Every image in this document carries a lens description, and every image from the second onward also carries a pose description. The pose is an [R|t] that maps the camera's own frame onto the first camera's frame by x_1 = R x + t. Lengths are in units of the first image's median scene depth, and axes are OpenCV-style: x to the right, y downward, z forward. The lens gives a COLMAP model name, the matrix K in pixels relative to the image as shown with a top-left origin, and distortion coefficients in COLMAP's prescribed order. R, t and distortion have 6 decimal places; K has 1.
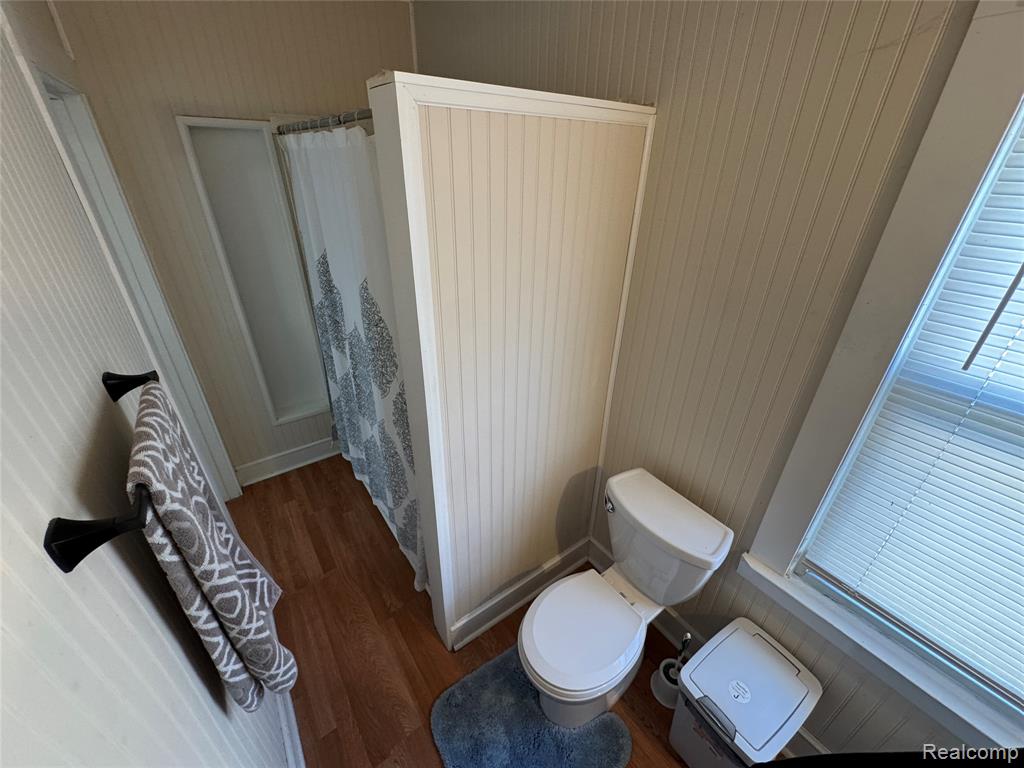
lens RADIAL K [[407.5, 0, 512.1], [0, 407.5, 381.6], [0, 0, 1]] dist [-0.000589, 0.000219]
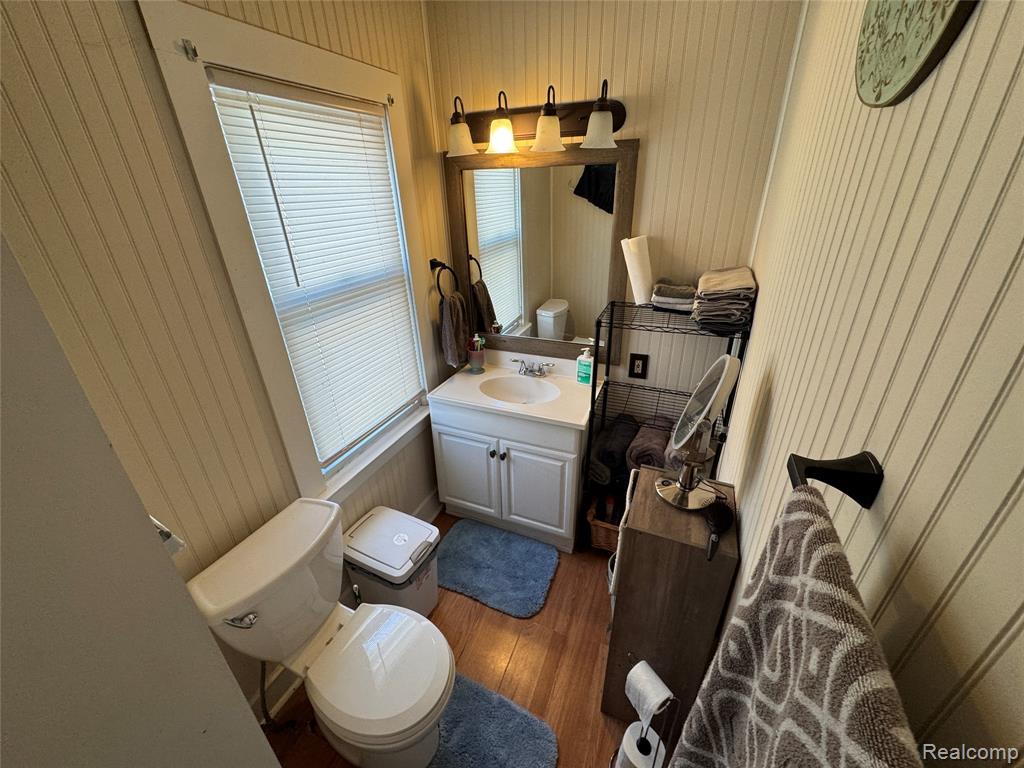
lens RADIAL K [[407.5, 0, 512.1], [0, 407.5, 381.6], [0, 0, 1]] dist [-0.000589, 0.000219]
pose [[-0.517016, -0.367514, 0.773064, -0.542381], [0.423498, 0.675029, 0.604140, -0.293919], [-0.743871, 0.639741, -0.193360, 0.685884]]
